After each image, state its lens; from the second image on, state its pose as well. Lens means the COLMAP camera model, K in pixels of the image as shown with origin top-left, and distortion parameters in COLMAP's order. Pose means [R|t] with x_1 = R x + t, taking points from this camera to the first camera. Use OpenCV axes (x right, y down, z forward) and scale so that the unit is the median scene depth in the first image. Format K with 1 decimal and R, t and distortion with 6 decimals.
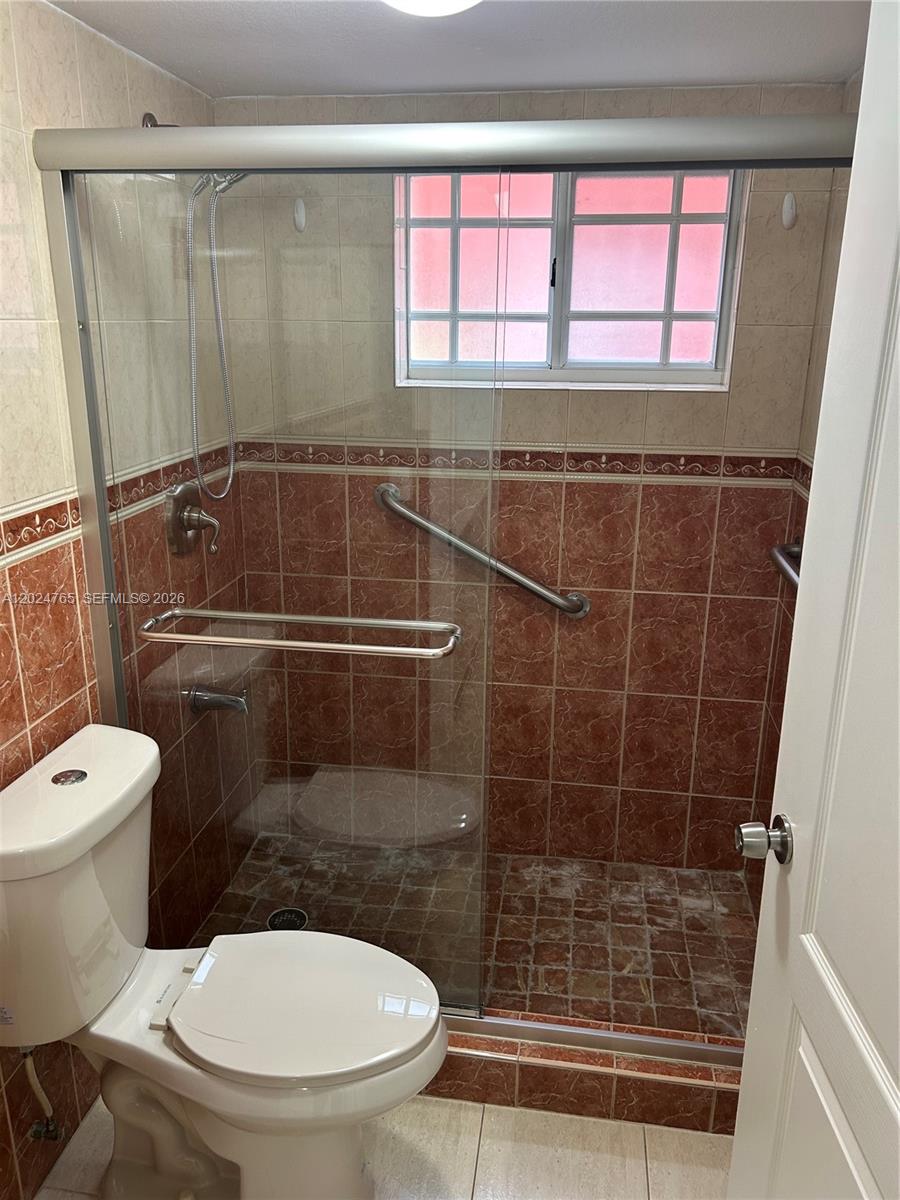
lens RADIAL K [[882.4, 0, 450.8], [0, 882.4, 590.3], [0, 0, 1]] dist [0.054051, -0.016834]
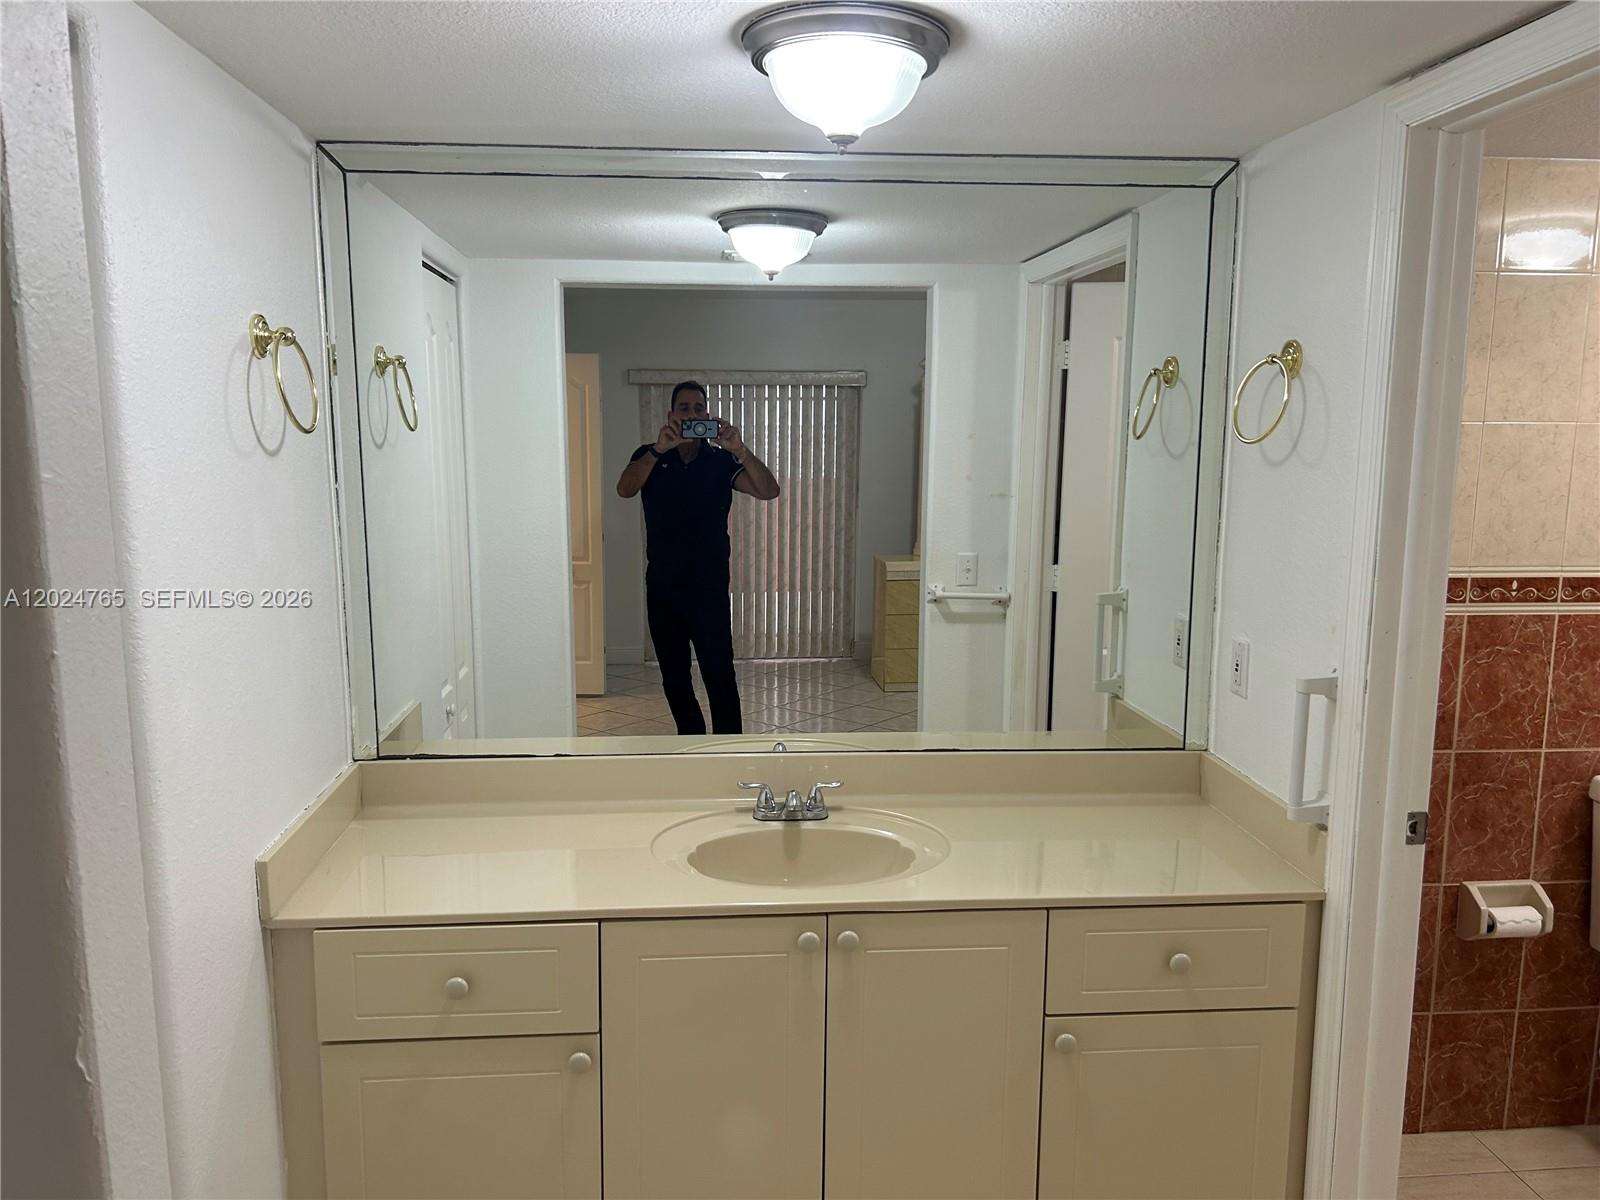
lens RADIAL K [[1176.5, 0, 802.7], [0, 1176.5, 606.0], [0, 0, 1]] dist [0.054051, -0.016834]
pose [[0.975320, -0.037457, 0.217595, -0.716836], [0.066375, 0.989660, -0.127152, -0.036467], [-0.210582, 0.138457, 0.967721, 0.096133]]
